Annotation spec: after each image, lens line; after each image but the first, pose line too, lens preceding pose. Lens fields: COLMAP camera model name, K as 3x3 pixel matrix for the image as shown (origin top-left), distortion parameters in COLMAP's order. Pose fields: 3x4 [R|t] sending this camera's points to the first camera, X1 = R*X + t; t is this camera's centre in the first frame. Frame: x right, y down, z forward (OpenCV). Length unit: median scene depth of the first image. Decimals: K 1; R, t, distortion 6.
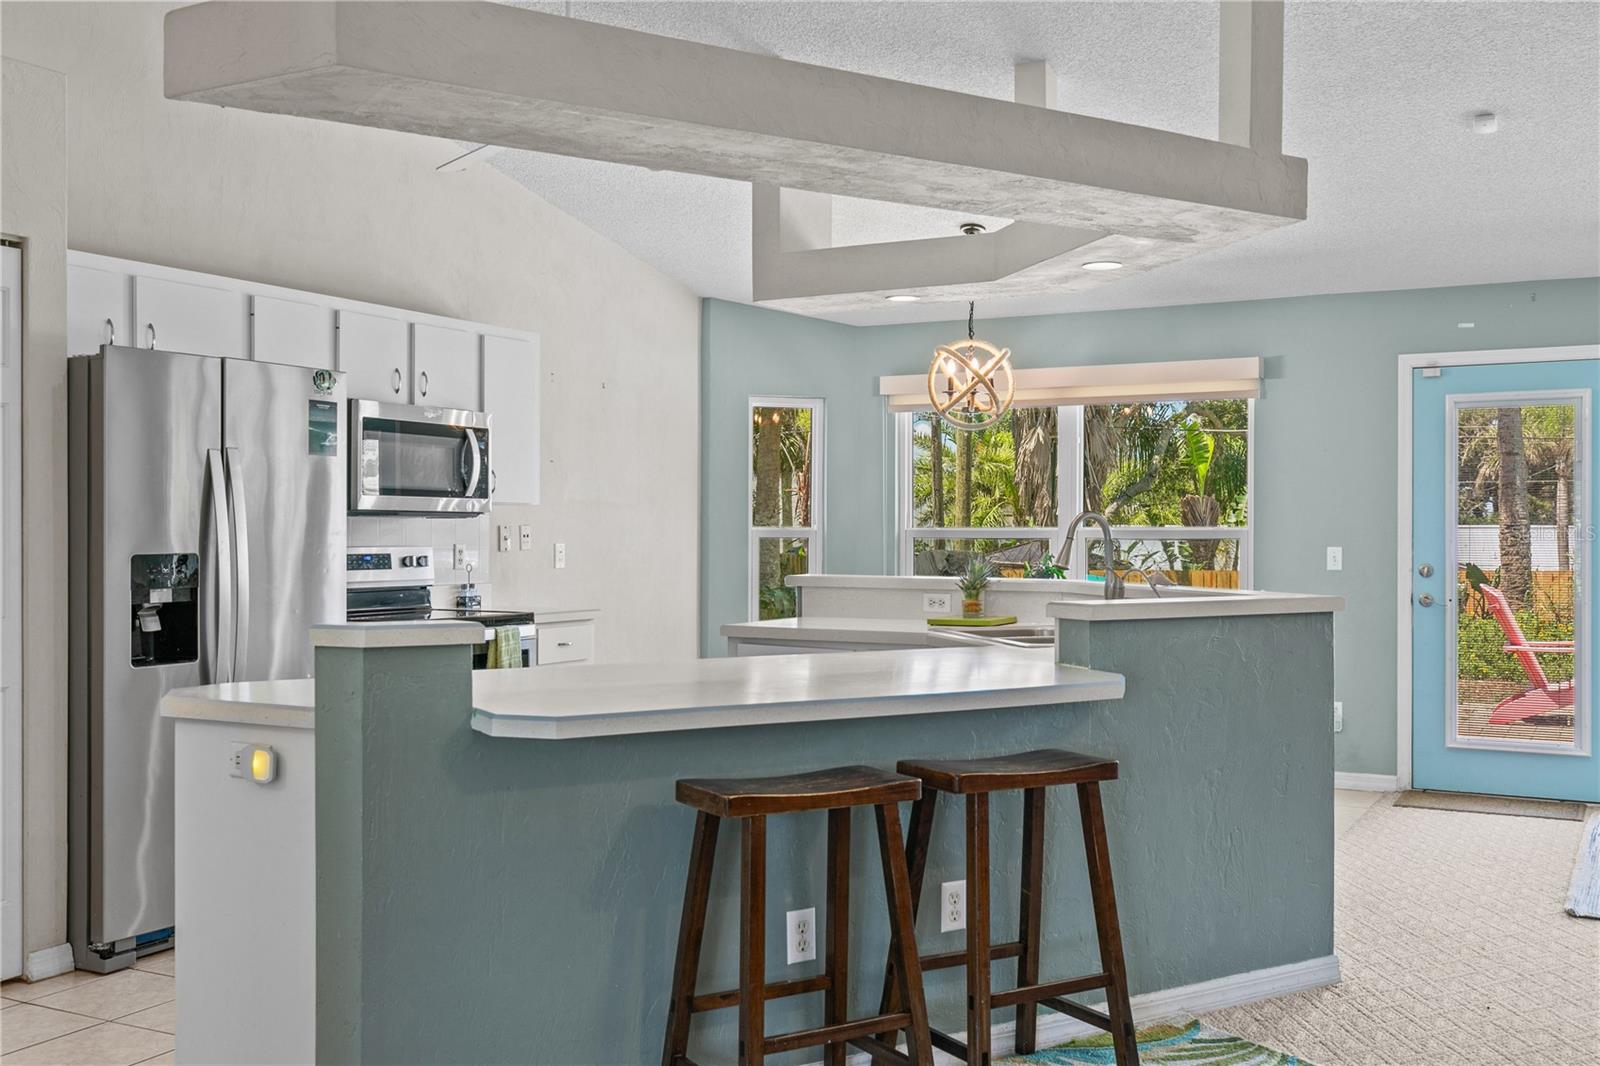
lens RADIAL K [[1542.0, 0, 813.5], [0, 1542.0, 557.7], [0, 0, 1]] dist [0.009634, 0.000000]
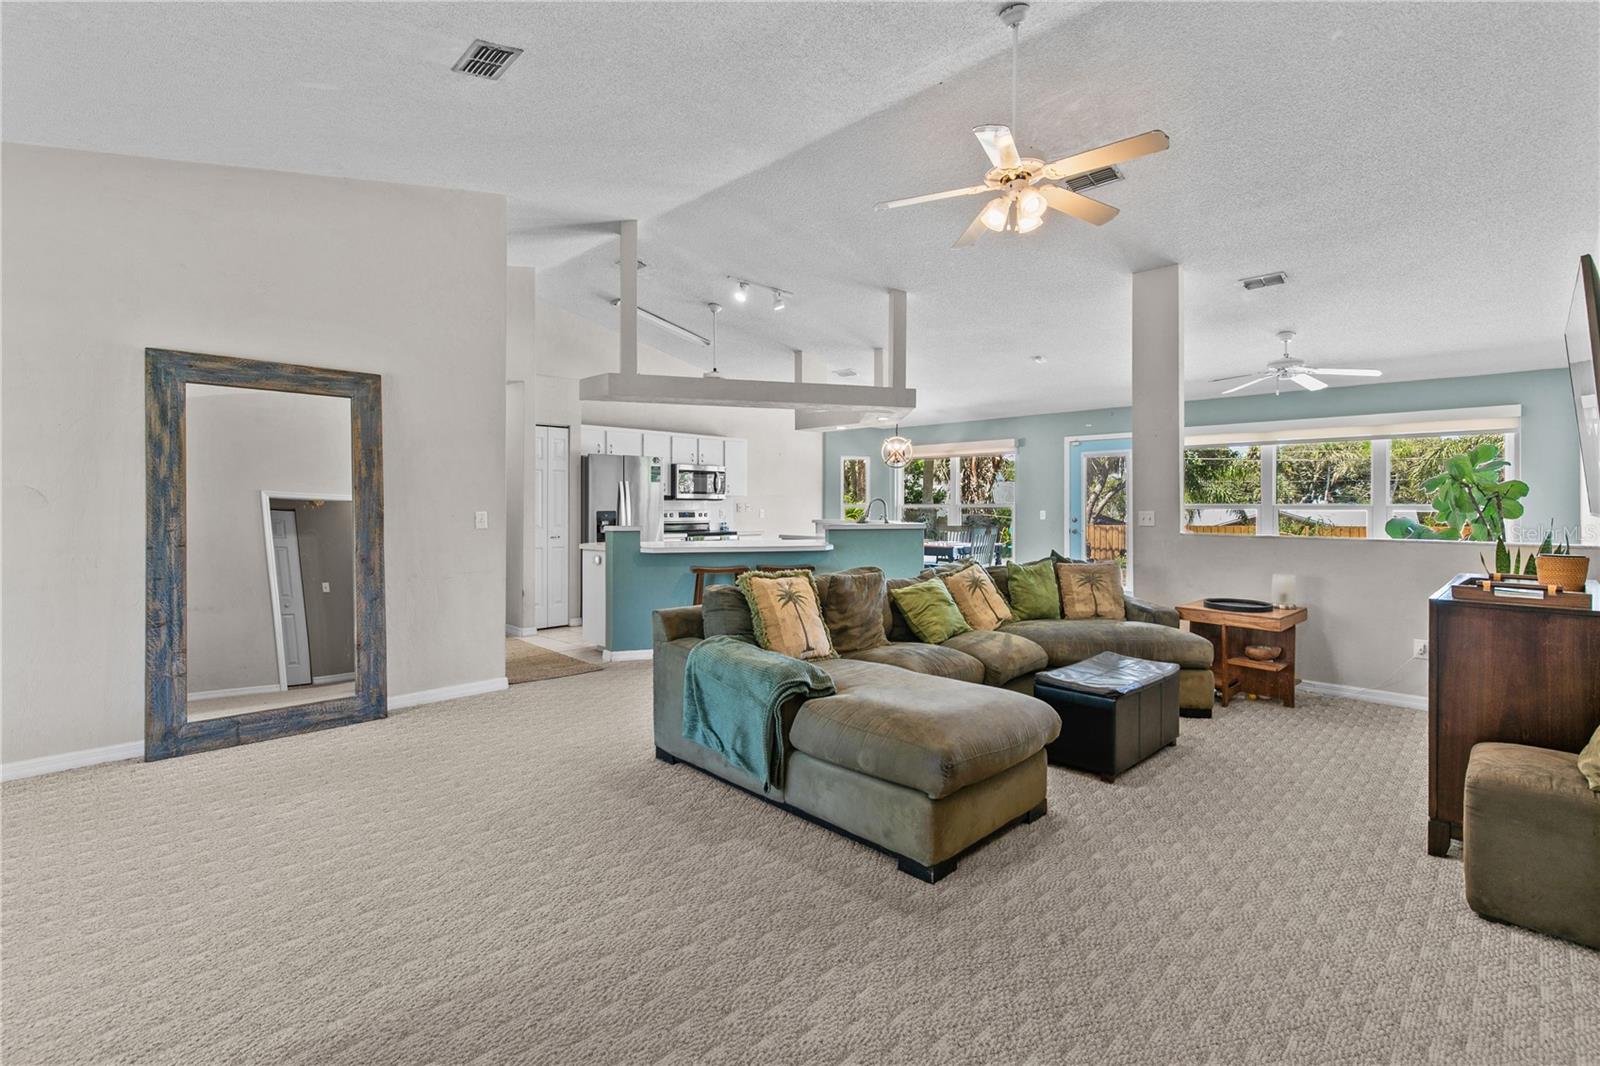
lens RADIAL K [[722.3, 0, 812.6], [0, 722.3, 509.8], [0, 0, 1]] dist [0.004581, -0.001204]
pose [[0.962549, 0.000030, -0.271107, 0.344318], [-0.003679, 0.999909, -0.012954, 0.010693], [0.271082, 0.013466, 0.962462, -0.336082]]
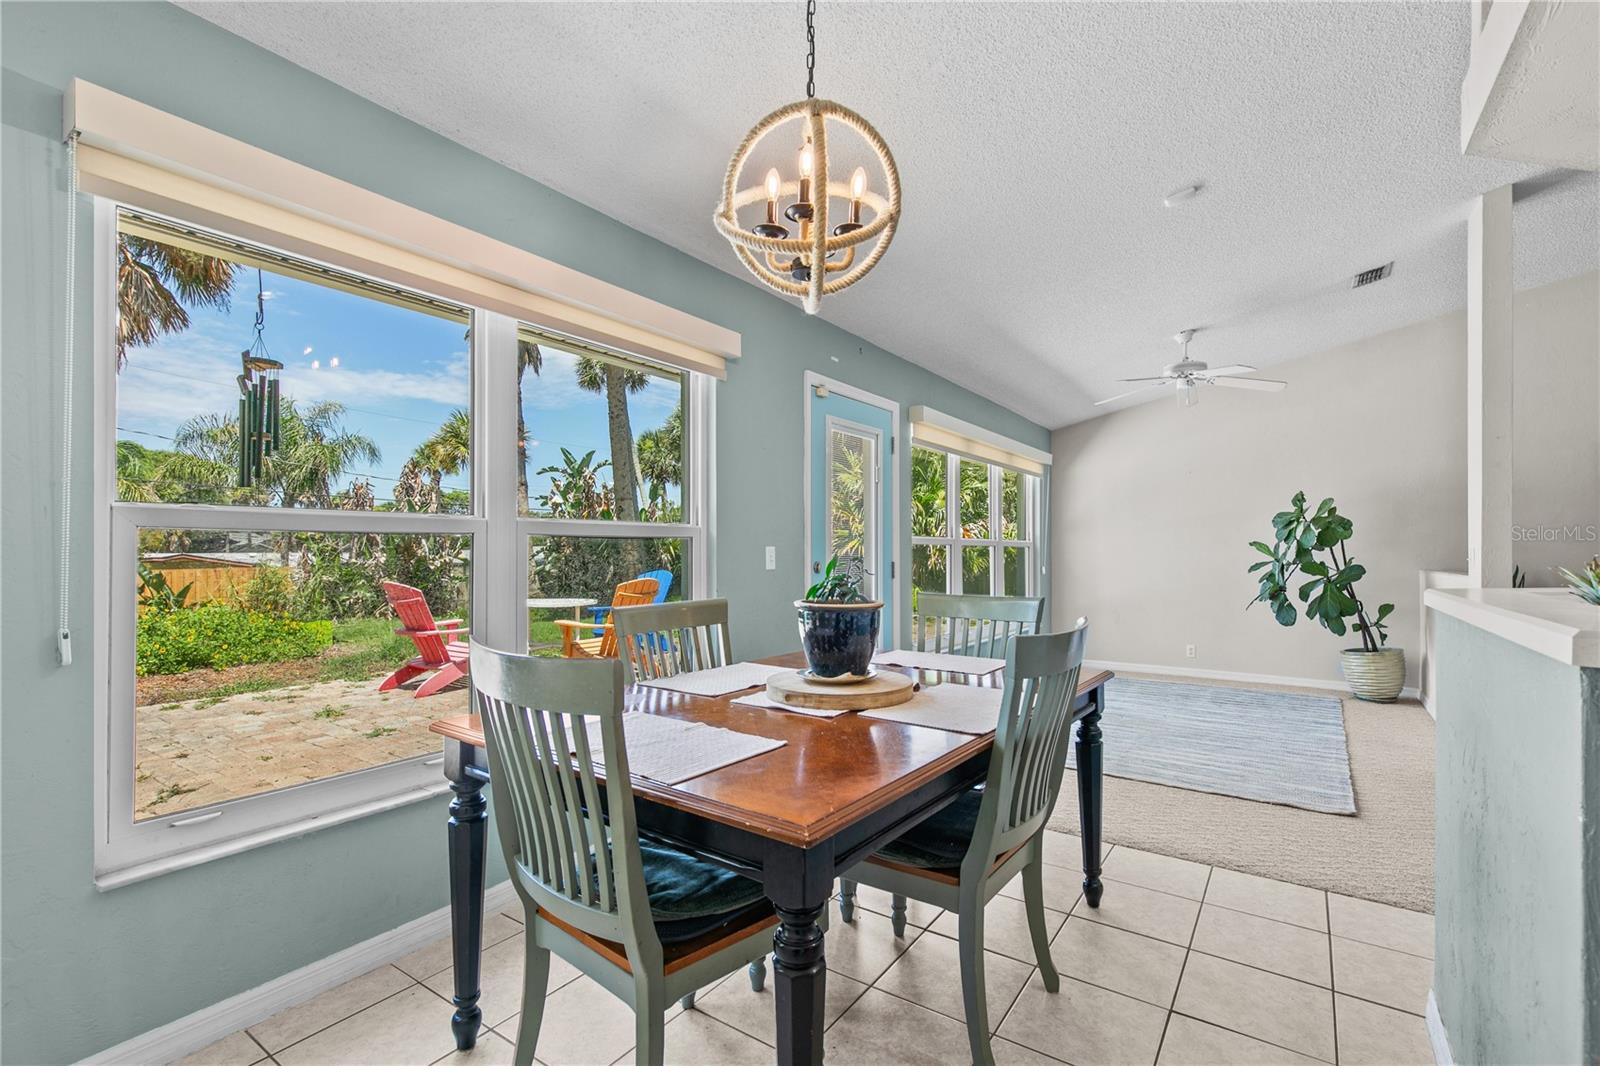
lens RADIAL K [[722.3, 0, 804.0], [0, 722.3, 523.0], [0, 0, 1]] dist [0.004581, -0.001204]
pose [[0.116768, 0.033266, 0.992602, -0.145120], [0.015751, 0.999251, -0.035342, -0.005452], [-0.993034, 0.019762, 0.116157, 1.082484]]
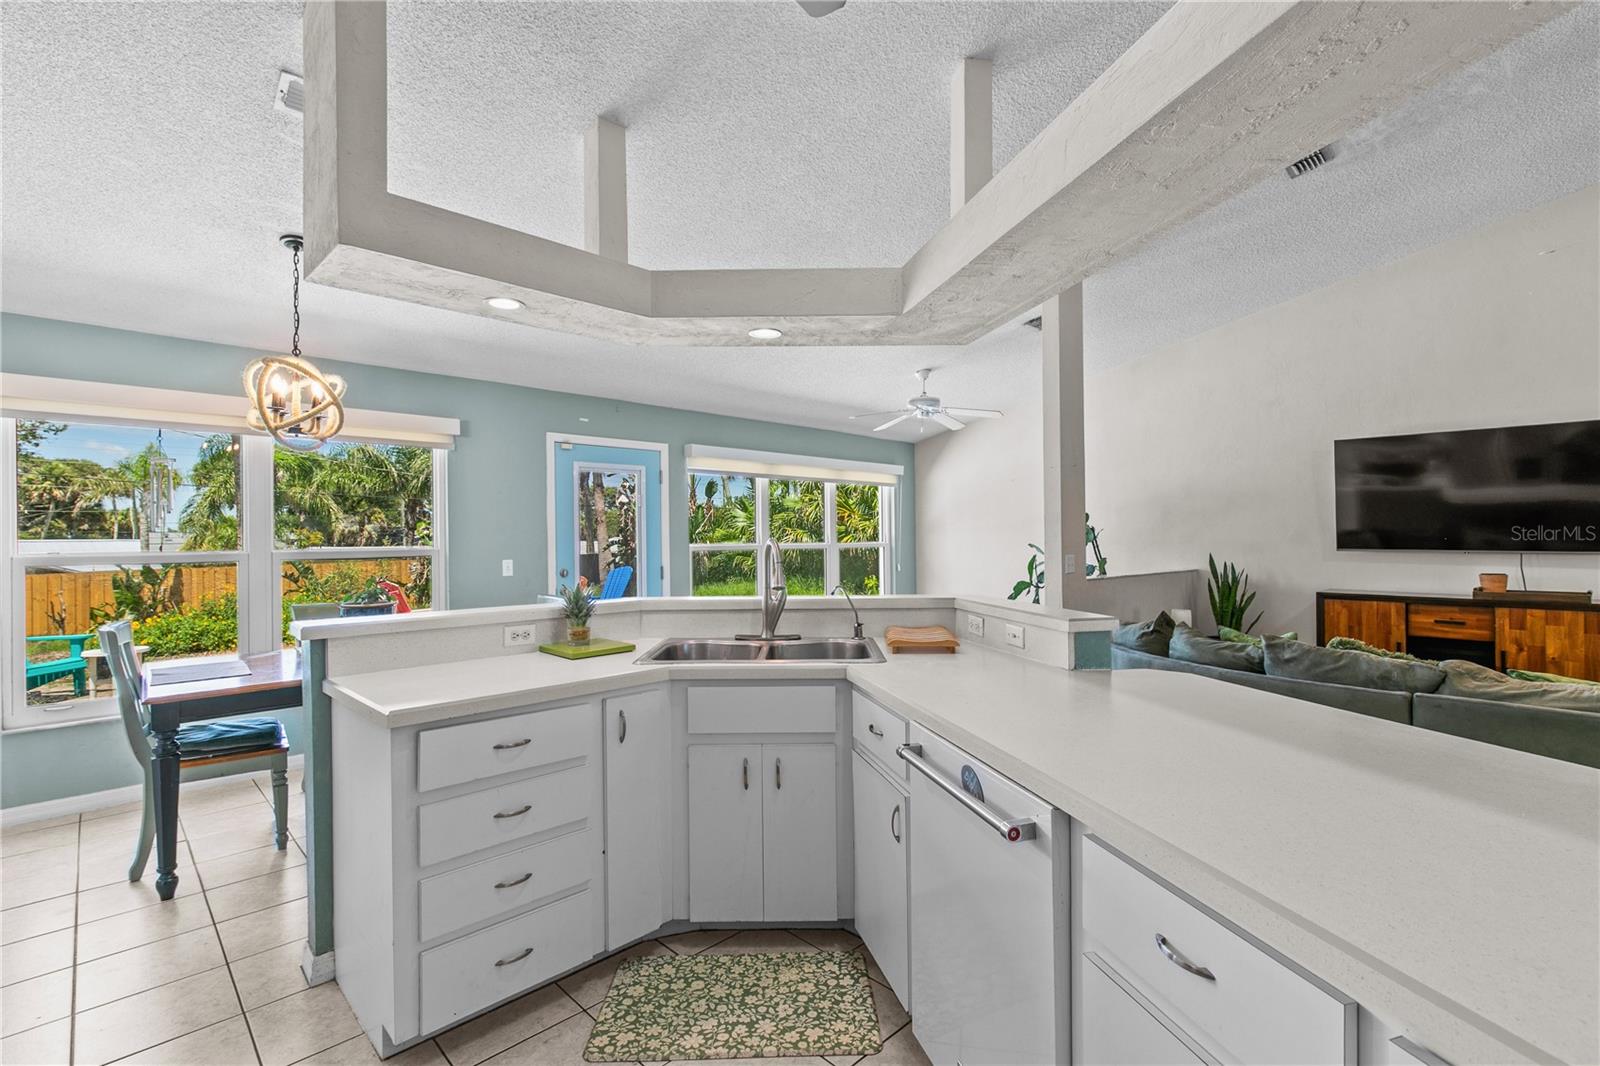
lens RADIAL K [[722.3, 0, 810.5], [0, 722.3, 535.8], [0, 0, 1]] dist [0.004581, -0.001204]
pose [[0.288164, -0.004928, 0.957568, -0.263221], [0.026645, 0.999641, -0.002874, -0.023264], [-0.957210, 0.026342, 0.288191, 0.628036]]
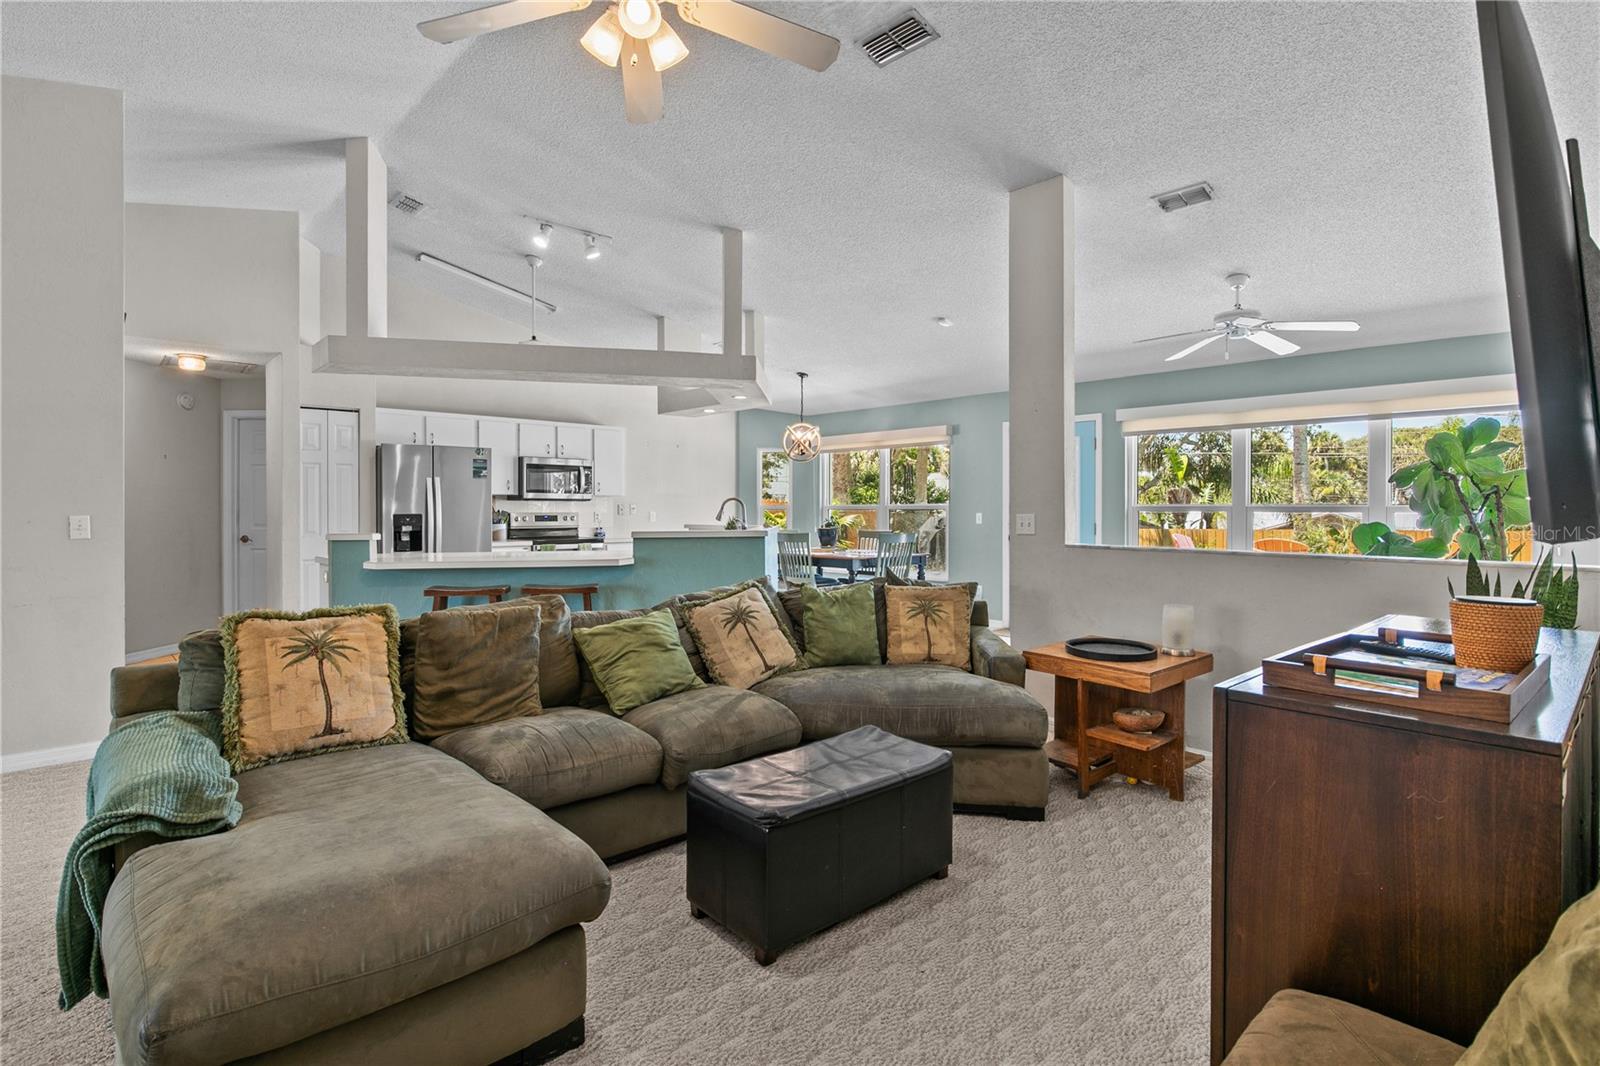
lens RADIAL K [[771.6, 0, 809.6], [0, 771.6, 515.4], [0, 0, 1]] dist [-0.005685, -0.002111]
pose [[0.951142, 0.000412, -0.308753, 0.520566], [-0.003069, 0.999962, -0.008121, 0.006929], [0.308738, 0.008672, 0.951108, -0.102988]]
